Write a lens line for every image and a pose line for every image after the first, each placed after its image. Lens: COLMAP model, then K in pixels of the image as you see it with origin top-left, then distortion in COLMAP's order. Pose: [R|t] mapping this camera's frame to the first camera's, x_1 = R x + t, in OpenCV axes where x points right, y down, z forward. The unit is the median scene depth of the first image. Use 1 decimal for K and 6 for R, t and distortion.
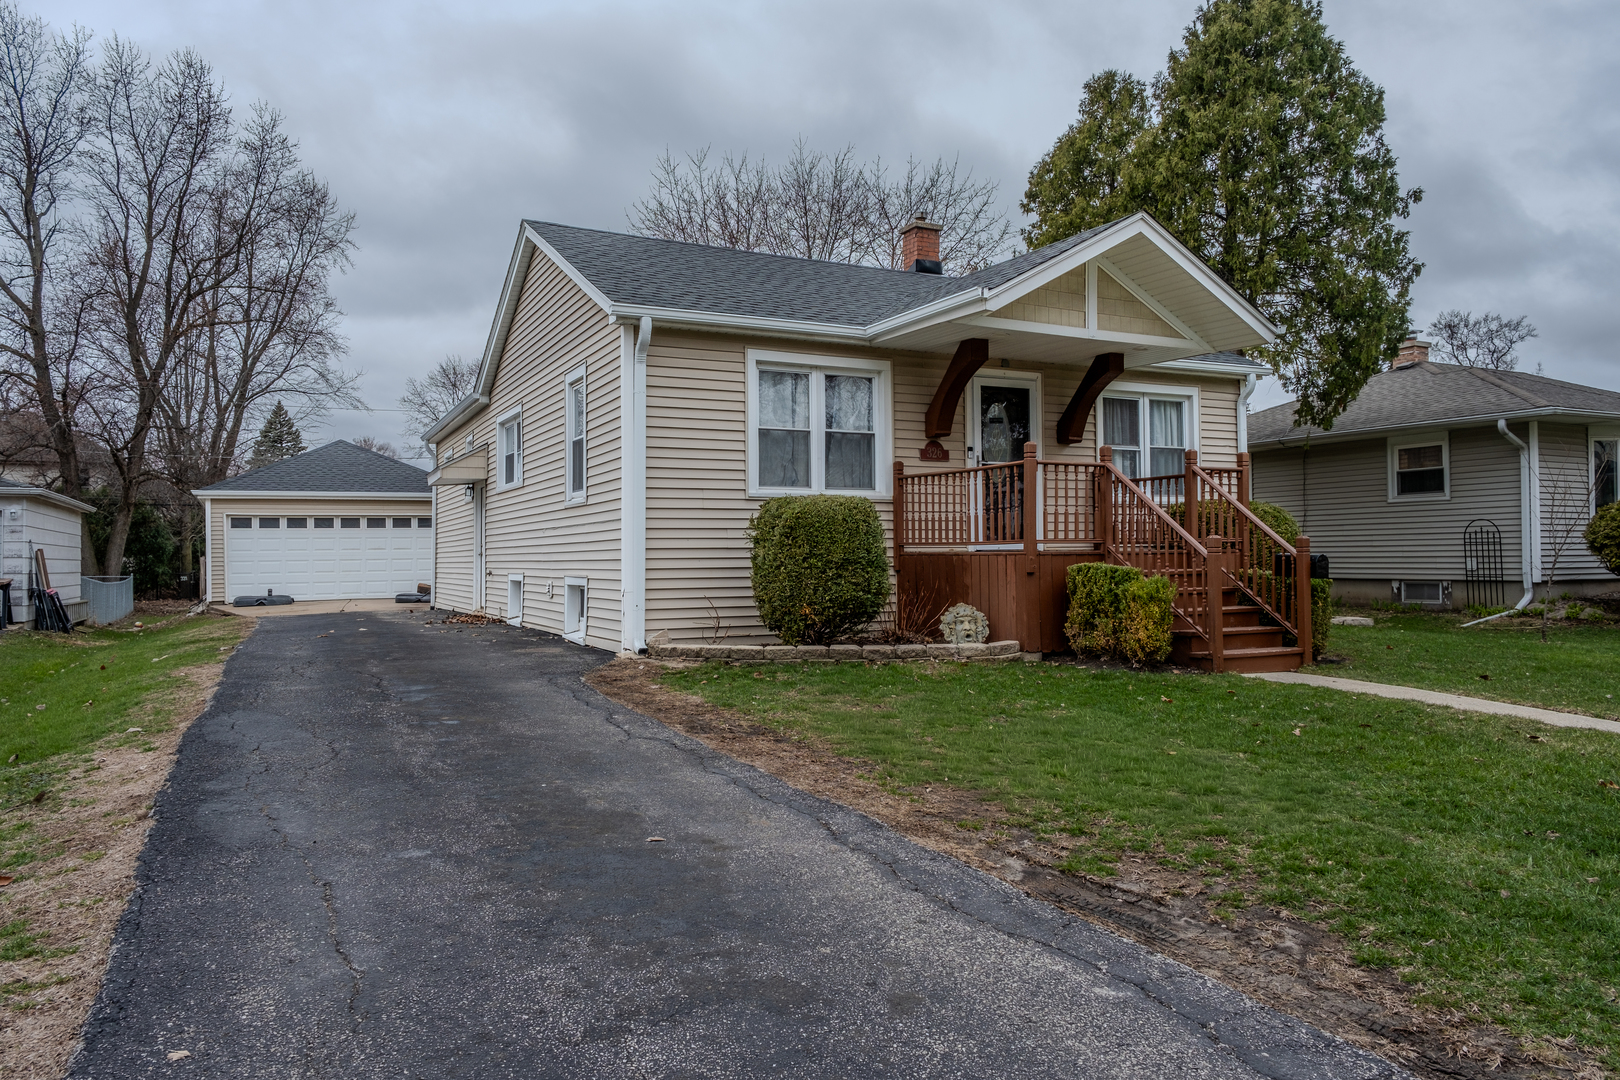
lens RADIAL K [[1092.3, 0, 801.7], [0, 1092.3, 537.2], [0, 0, 1]] dist [-0.016449, -0.002773]
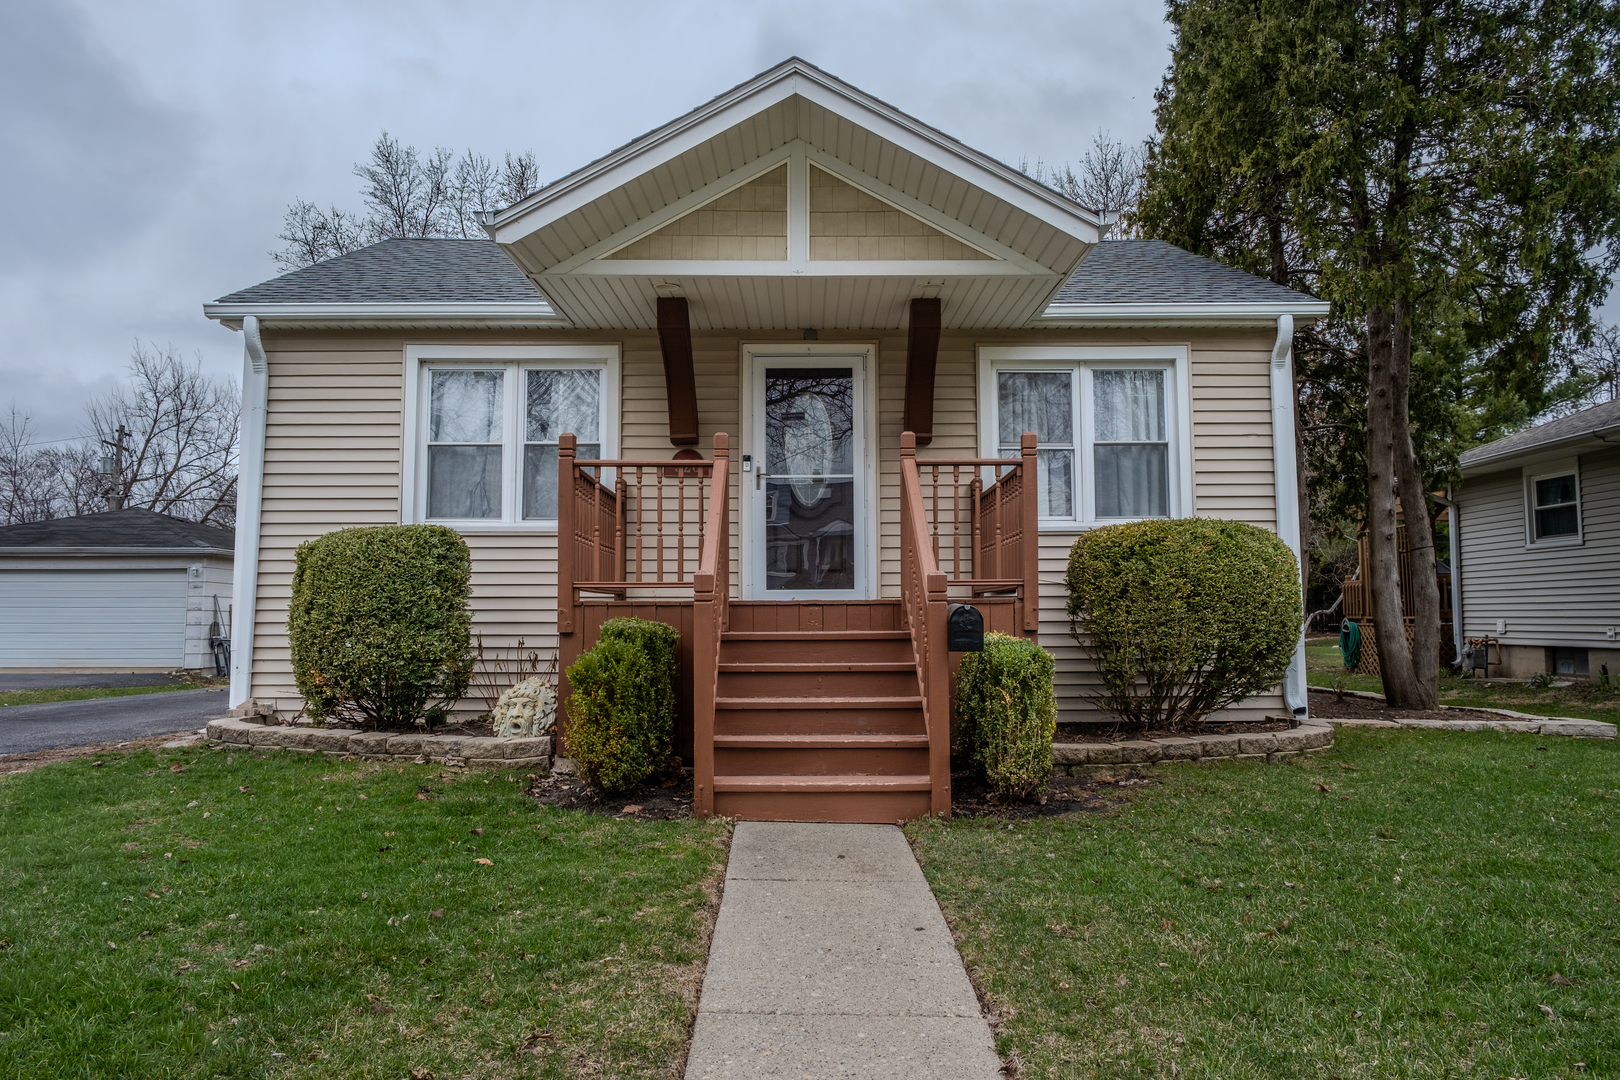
lens RADIAL K [[1092.3, 0, 818.7], [0, 1092.3, 543.0], [0, 0, 1]] dist [-0.016449, -0.002773]
pose [[0.898399, -0.024434, -0.438501, 0.525448], [0.003543, 0.998822, -0.048397, 0.009115], [0.439167, 0.041926, 0.897427, 0.400107]]
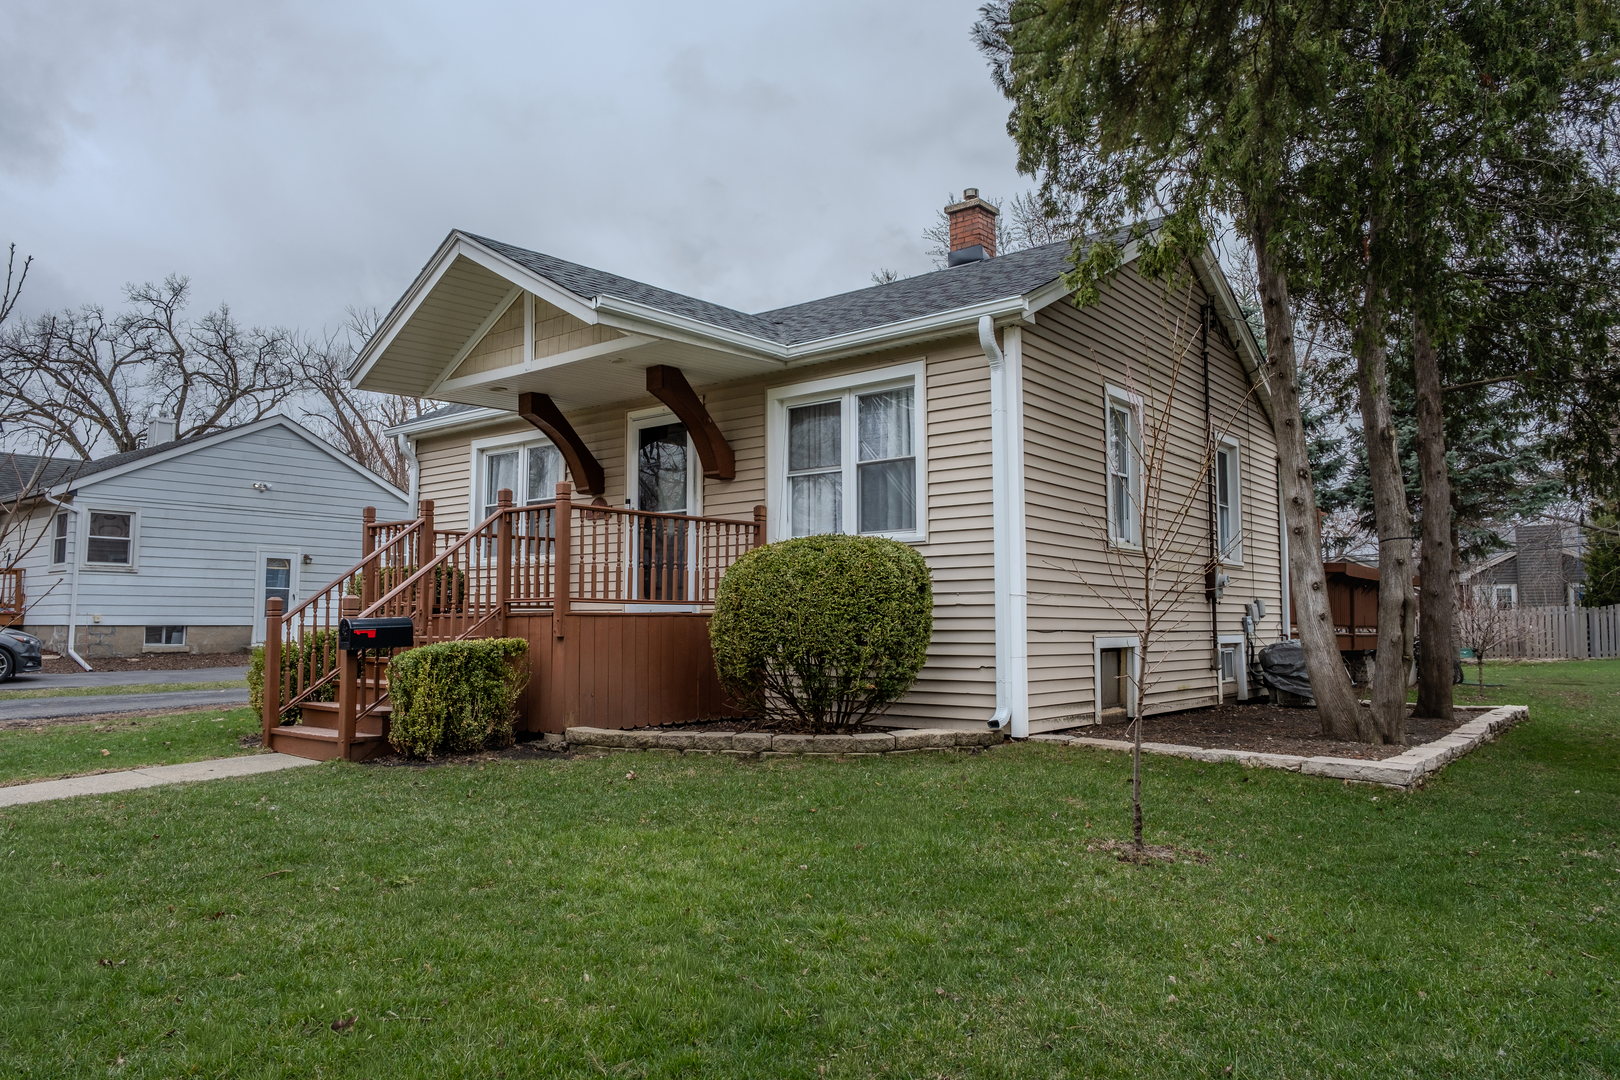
lens RADIAL K [[1092.3, 0, 819.2], [0, 1092.3, 540.9], [0, 0, 1]] dist [-0.016449, -0.002773]
pose [[0.423468, -0.061159, -0.903844, 1.079992], [0.014241, 0.998045, -0.060861, 0.010160], [0.905799, 0.012901, 0.423511, 0.788369]]
